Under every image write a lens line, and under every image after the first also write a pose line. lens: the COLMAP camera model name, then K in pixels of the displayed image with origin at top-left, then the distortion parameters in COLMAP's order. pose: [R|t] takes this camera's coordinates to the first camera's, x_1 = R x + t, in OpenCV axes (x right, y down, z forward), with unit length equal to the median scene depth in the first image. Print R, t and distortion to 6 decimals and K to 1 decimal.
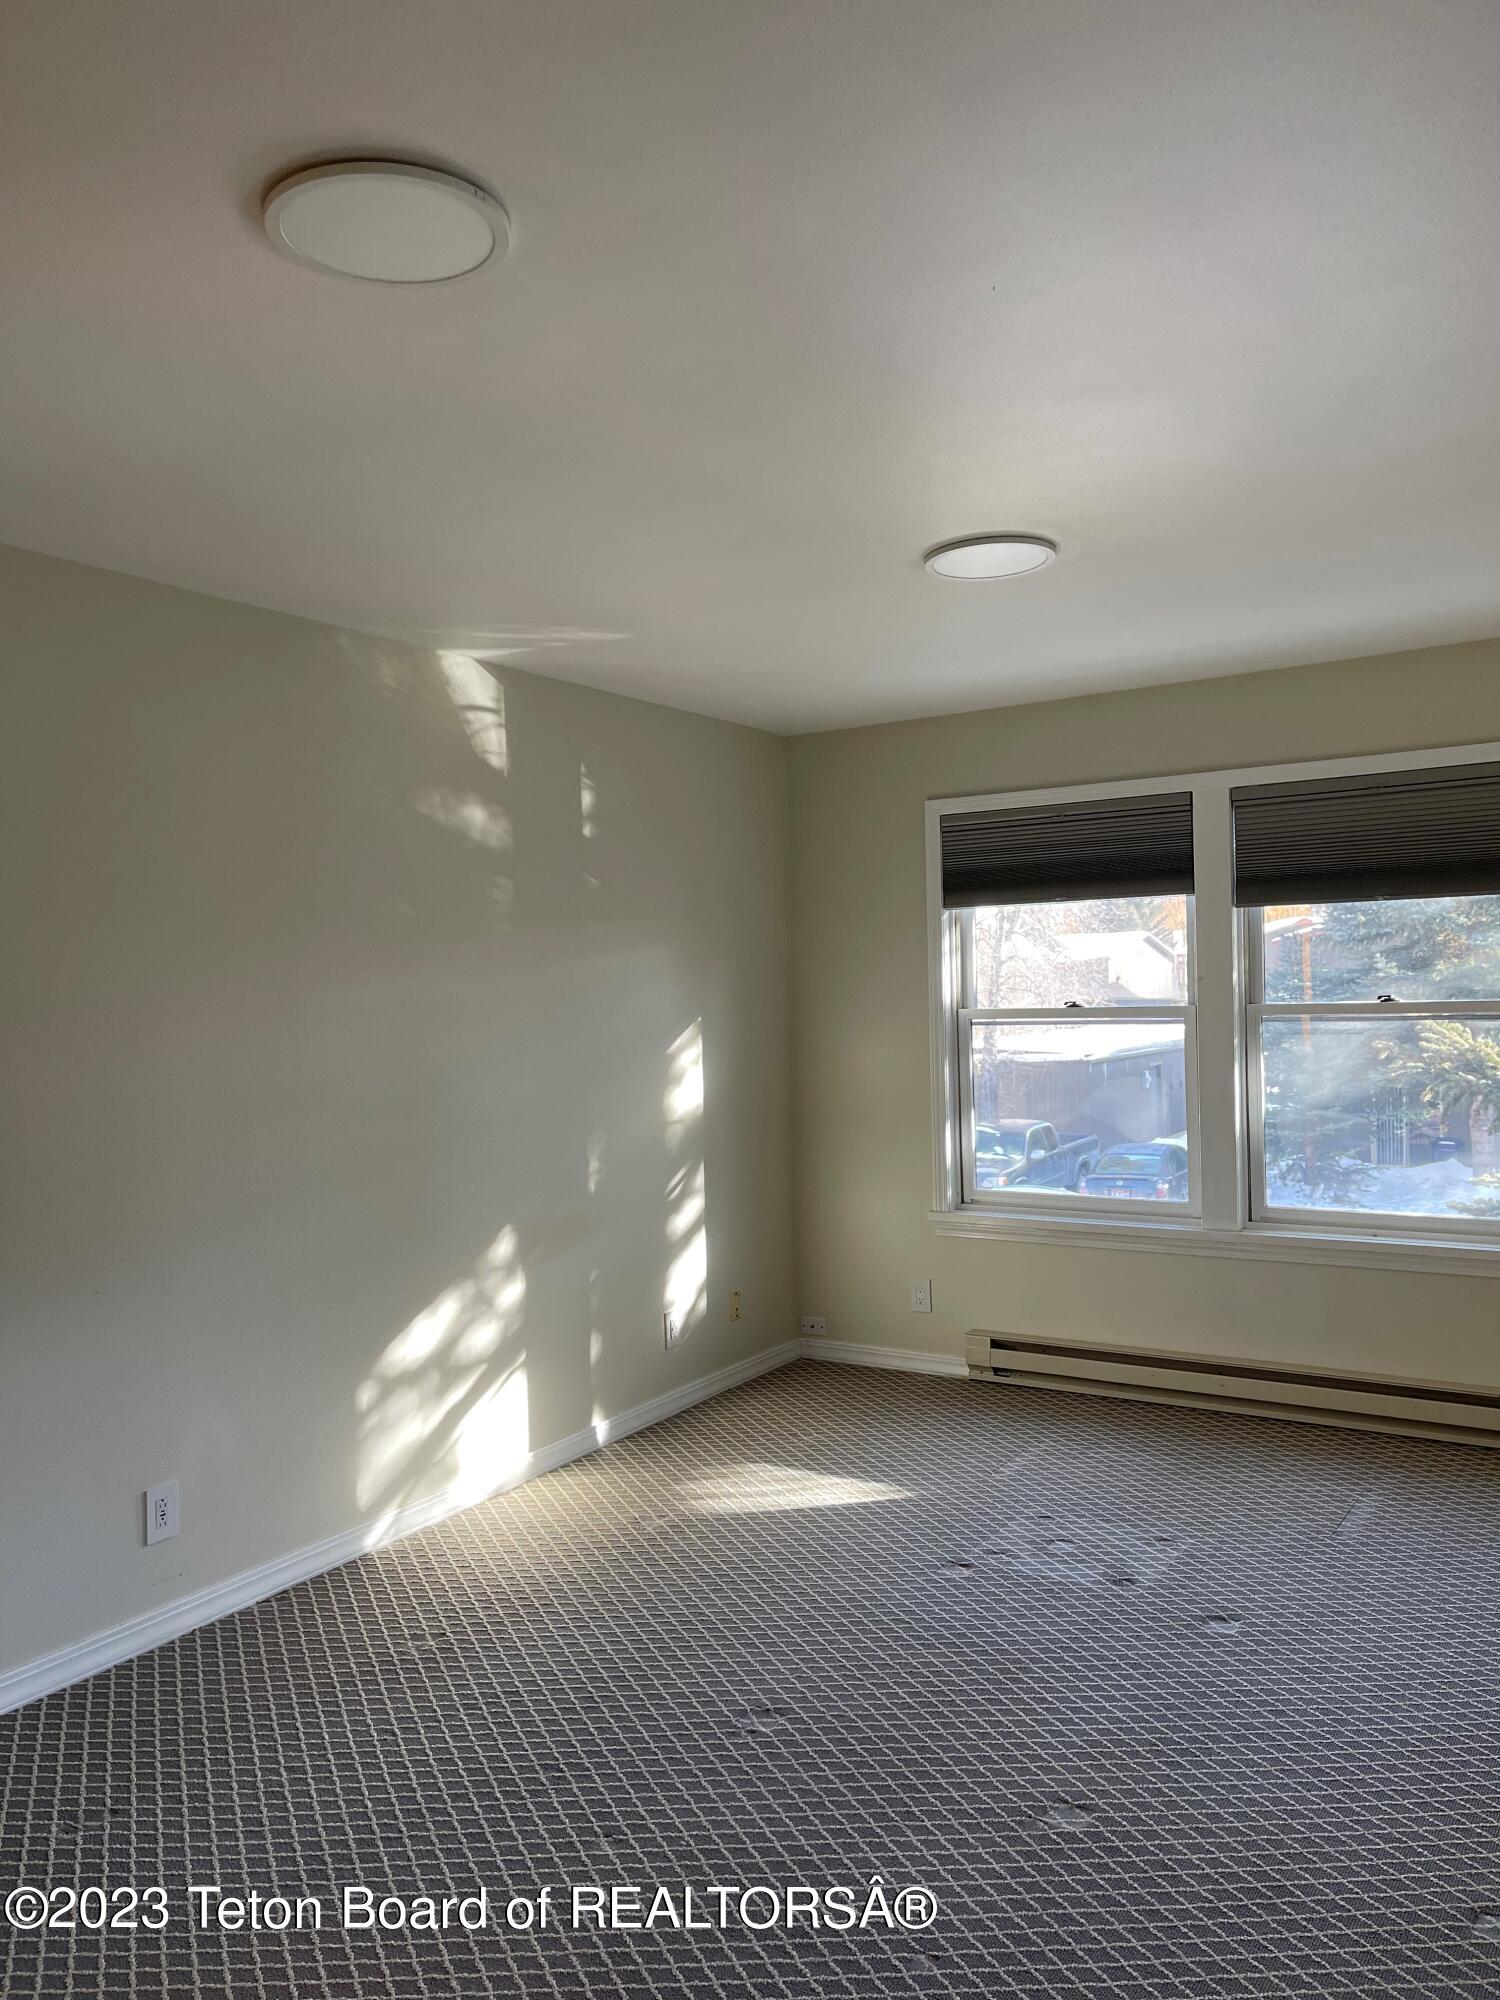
lens RADIAL K [[1526.5, 0, 754.3], [0, 1526.5, 984.5], [0, 0, 1]] dist [0.085875, -0.081403]
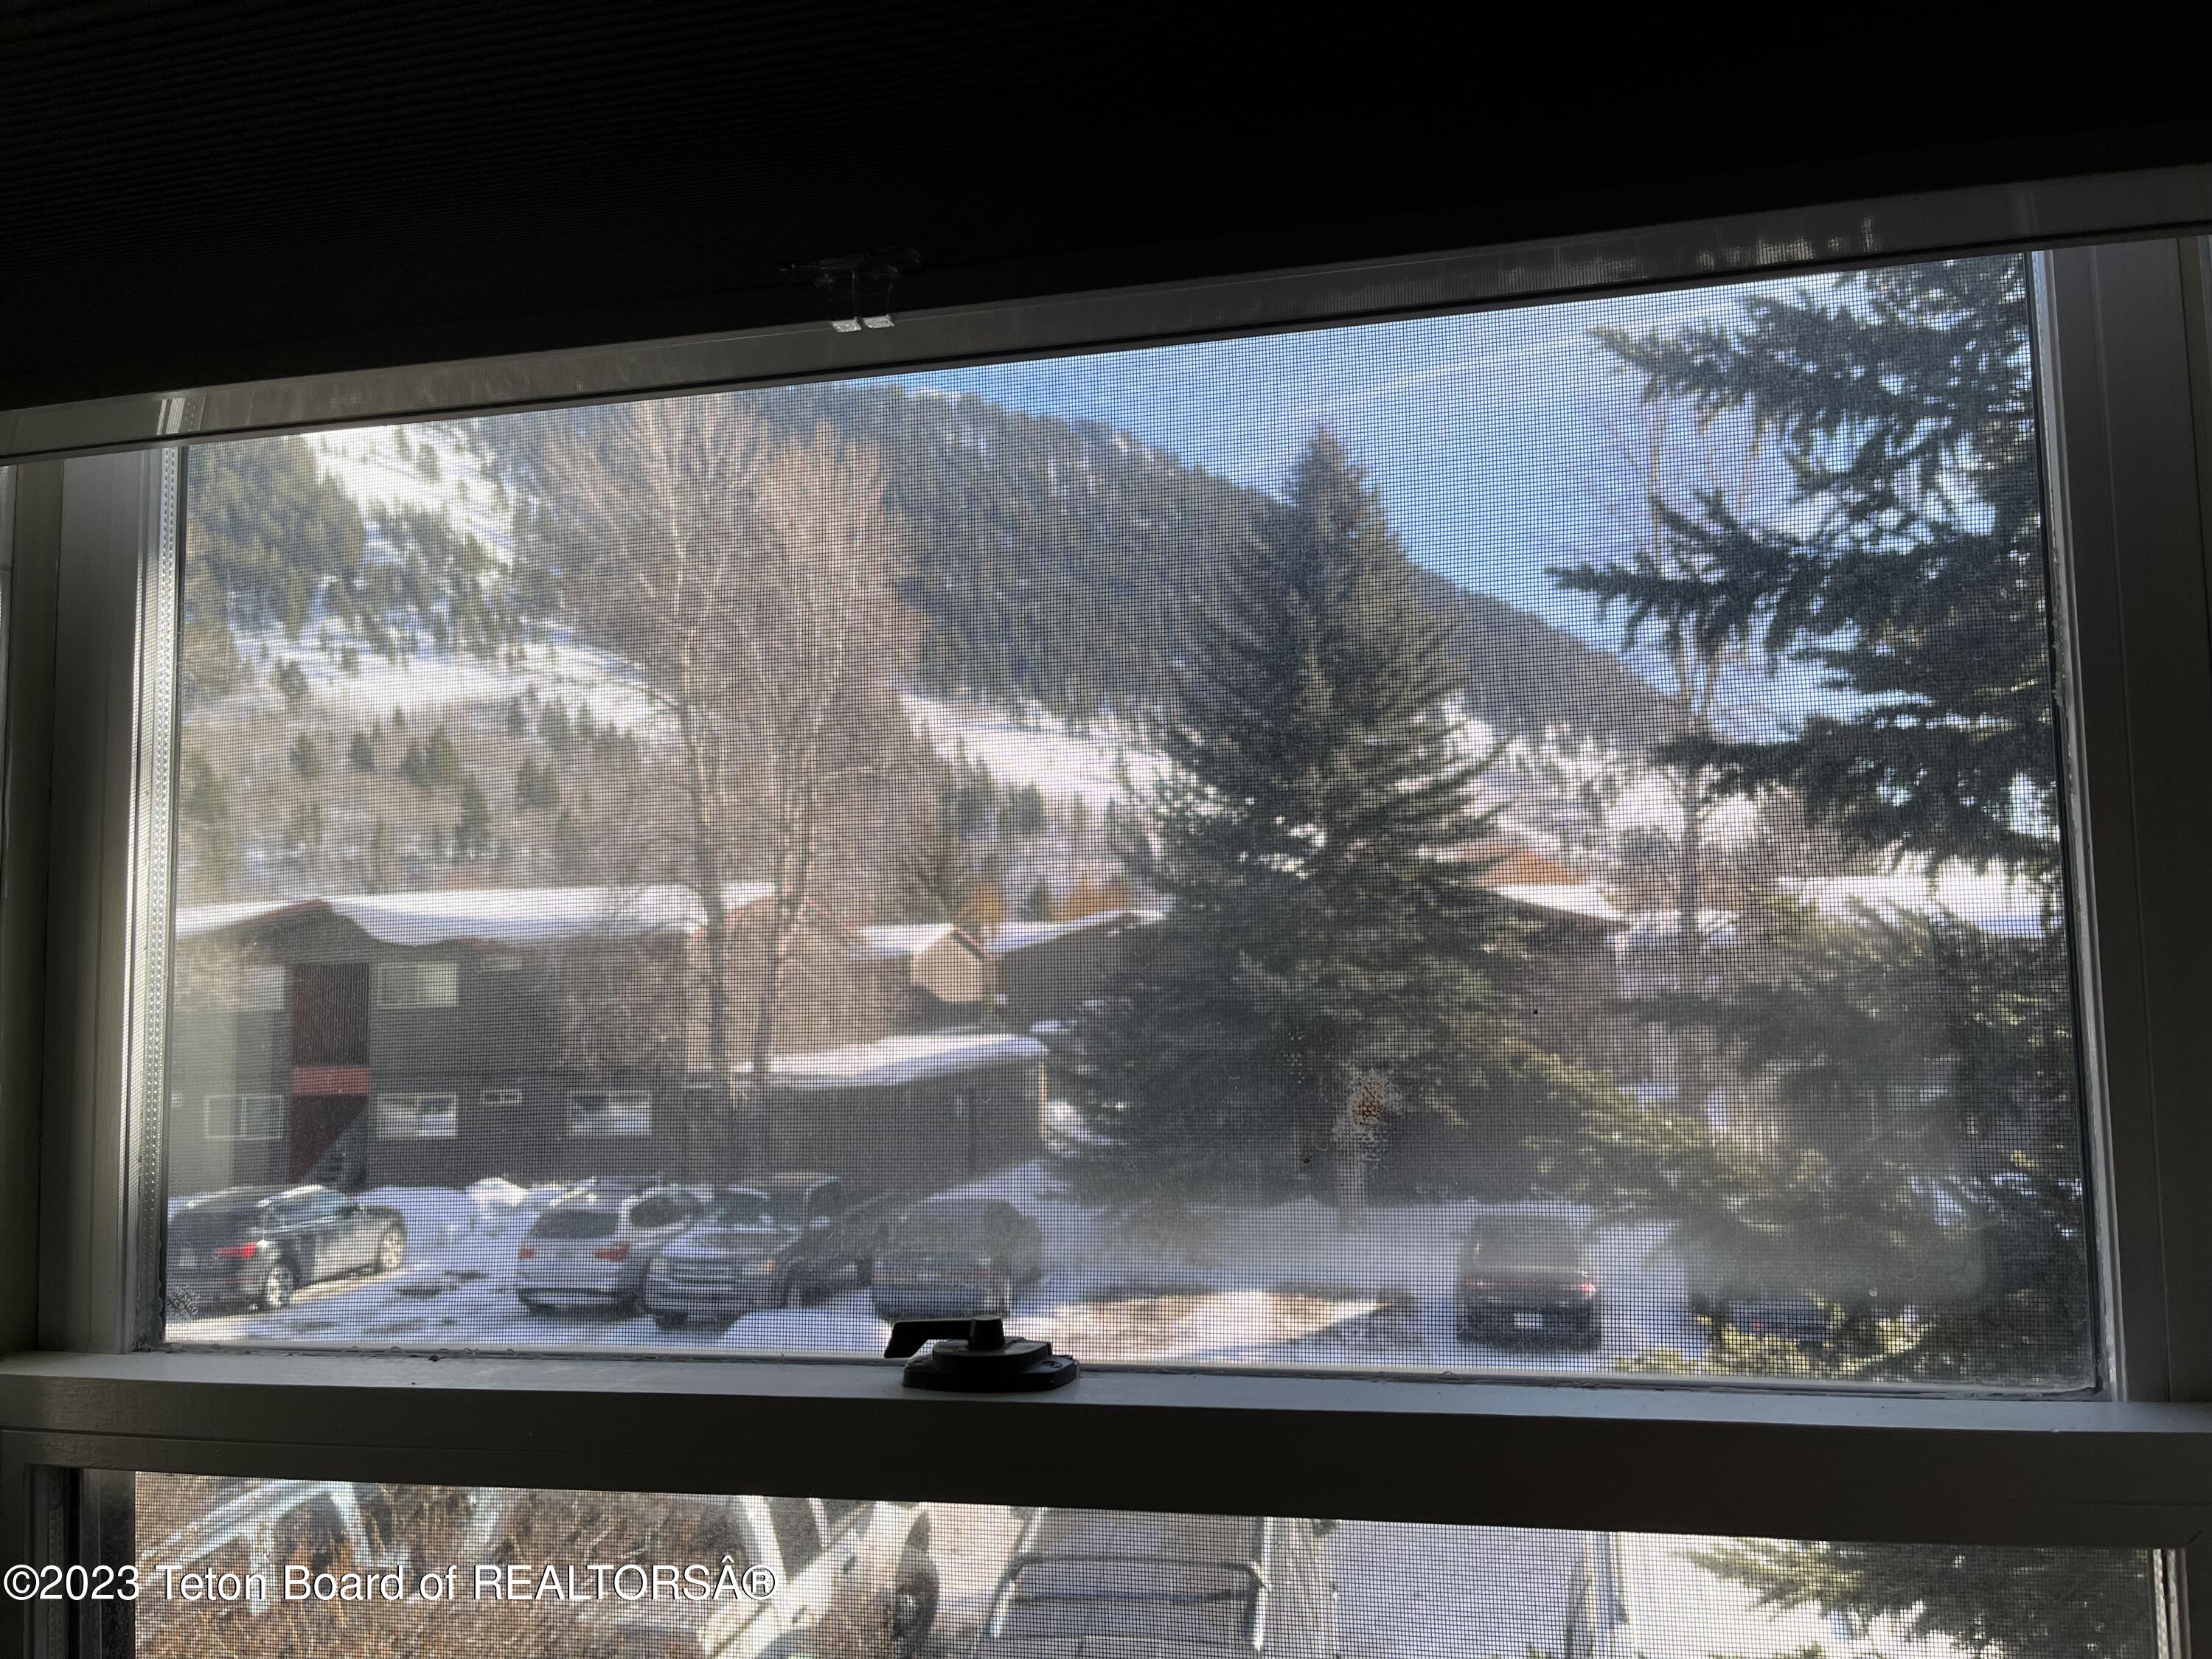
lens RADIAL K [[1688.4, 0, 1106.0], [0, 1688.4, 829.5], [0, 0, 1]] dist [0.085875, -0.081403]
pose [[0.941342, 0.031218, 0.336008, 0.032889], [-0.000344, 0.995800, -0.091555, -0.002313], [-0.337455, 0.086069, 0.937399, 0.165426]]
